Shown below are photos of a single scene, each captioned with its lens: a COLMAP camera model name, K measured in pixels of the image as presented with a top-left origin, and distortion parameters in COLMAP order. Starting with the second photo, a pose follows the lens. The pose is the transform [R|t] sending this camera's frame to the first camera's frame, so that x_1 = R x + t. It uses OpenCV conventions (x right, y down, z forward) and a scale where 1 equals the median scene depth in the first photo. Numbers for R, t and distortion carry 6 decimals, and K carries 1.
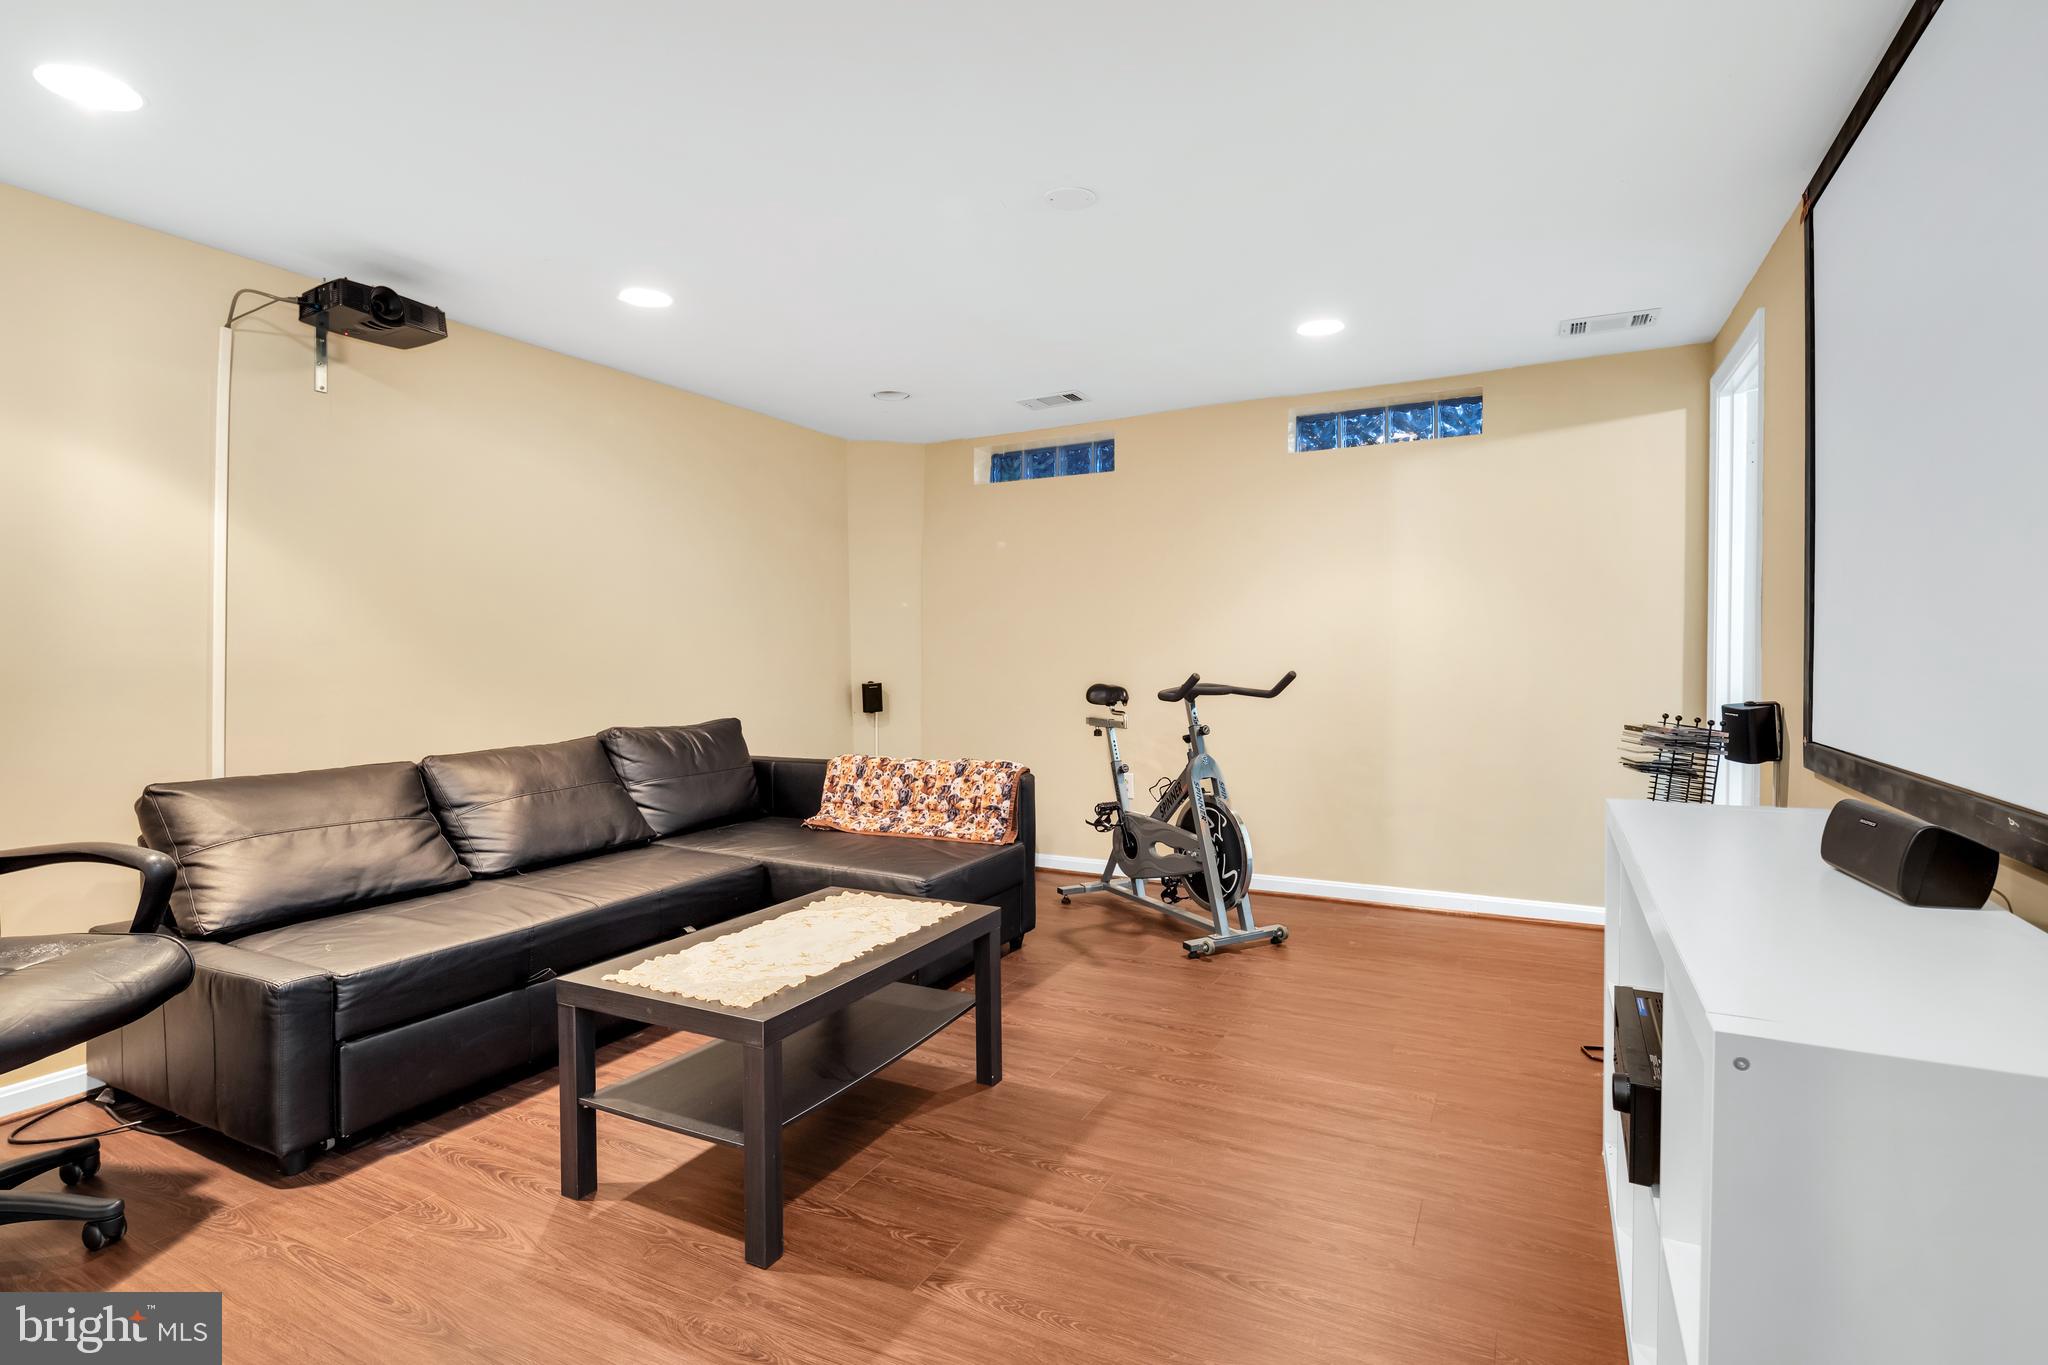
lens RADIAL K [[1003.4, 0, 1023.9], [0, 1003.4, 669.0], [0, 0, 1]] dist [0.007598, -0.005941]
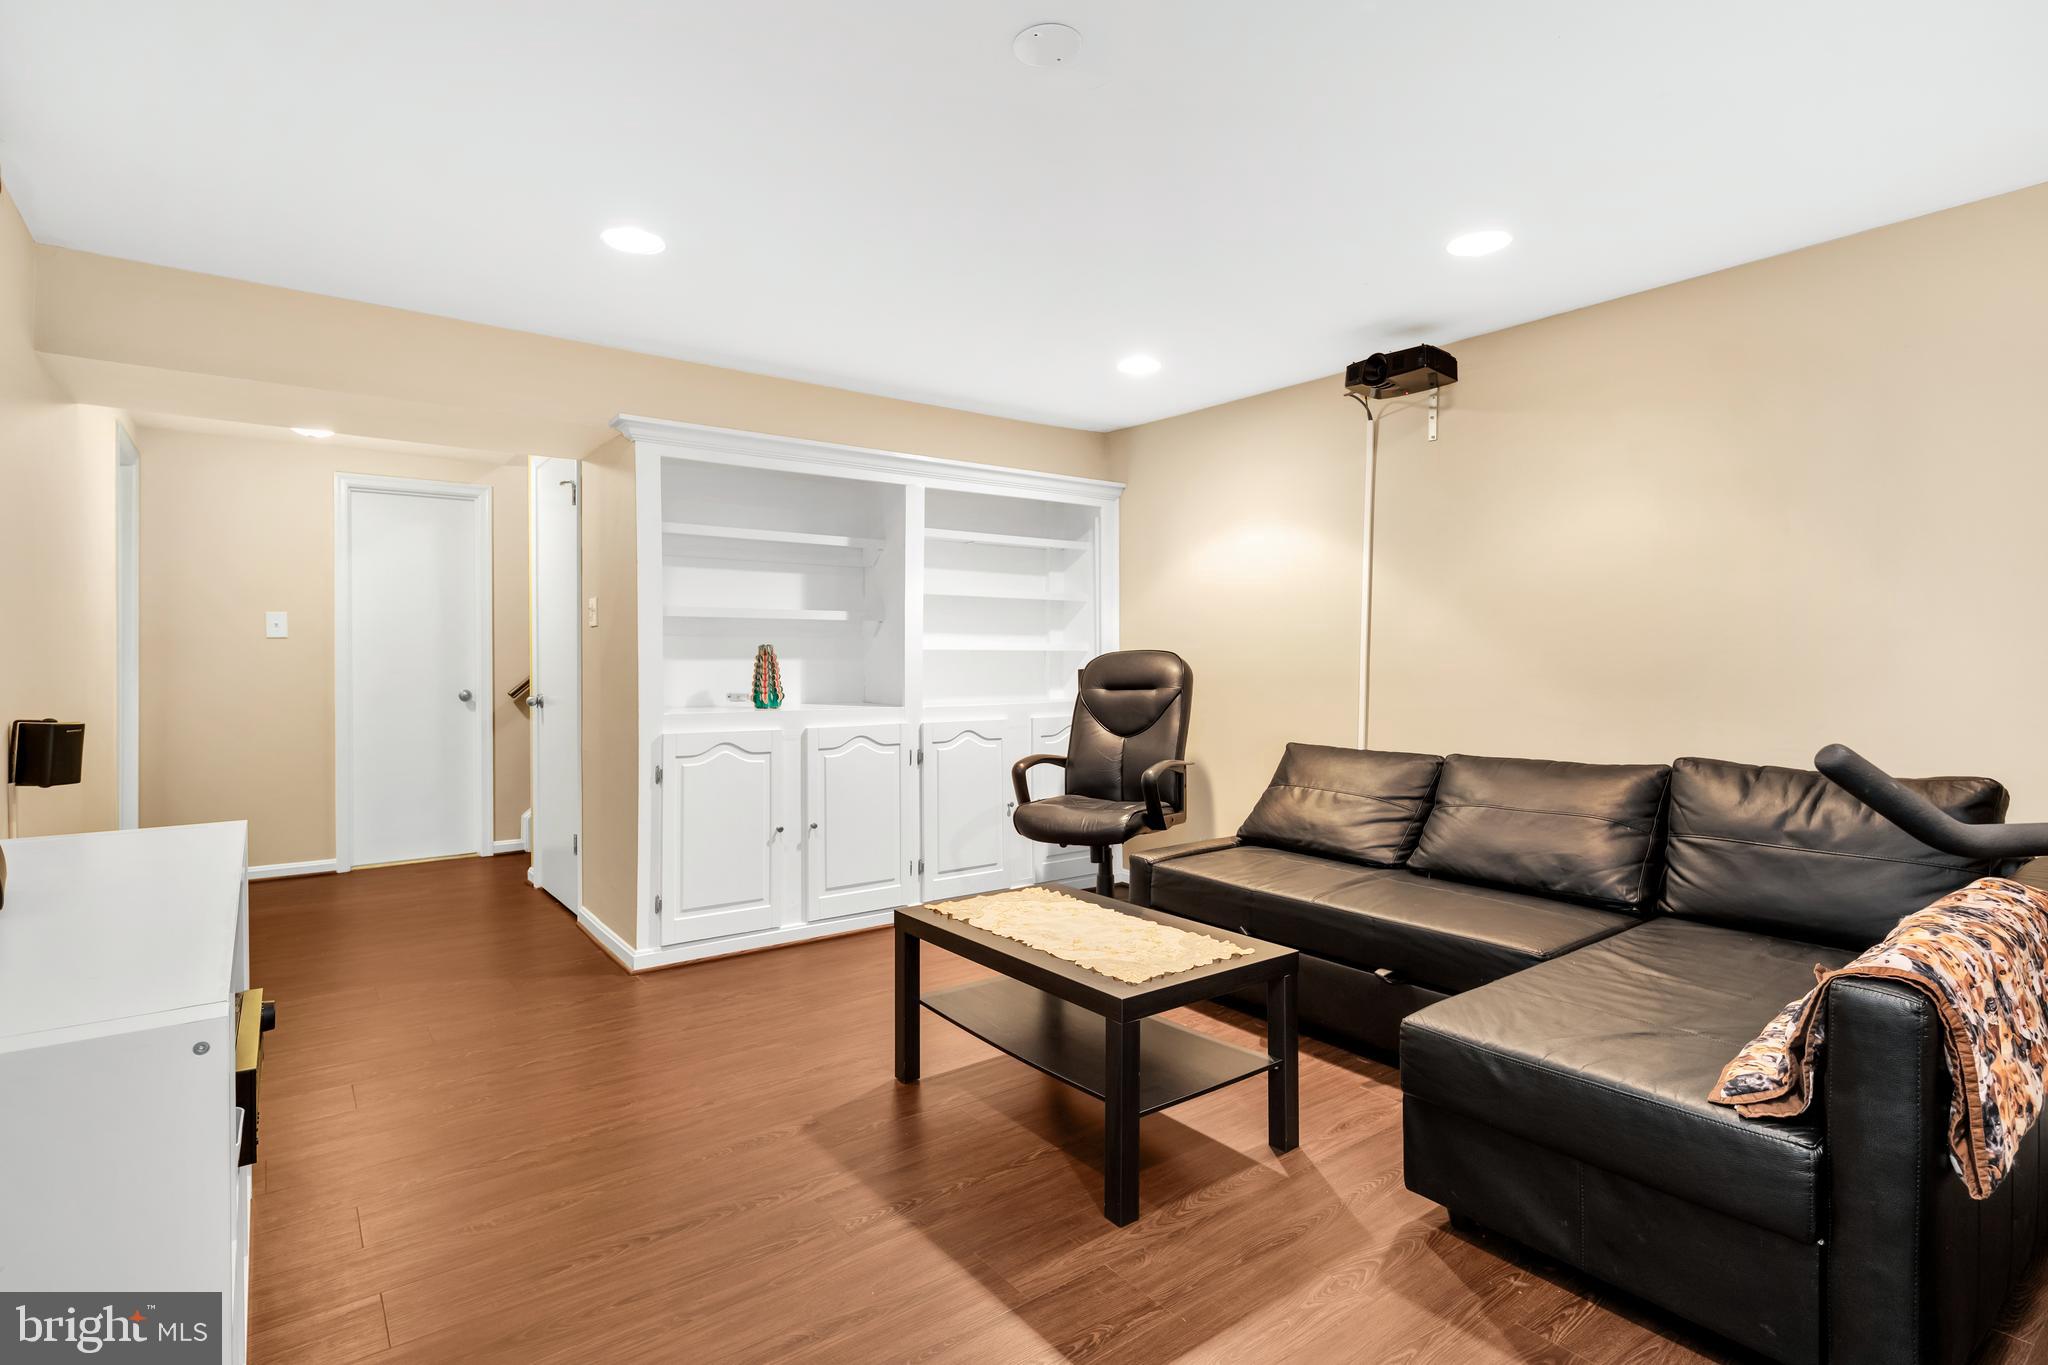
lens RADIAL K [[1003.4, 0, 1023.9], [0, 1003.4, 669.0], [0, 0, 1]] dist [0.007598, -0.005941]
pose [[-0.434329, 0.012607, -0.900666, 0.707842], [-0.011214, 0.999749, 0.019401, -0.025801], [0.900684, 0.018527, -0.434079, 1.293714]]
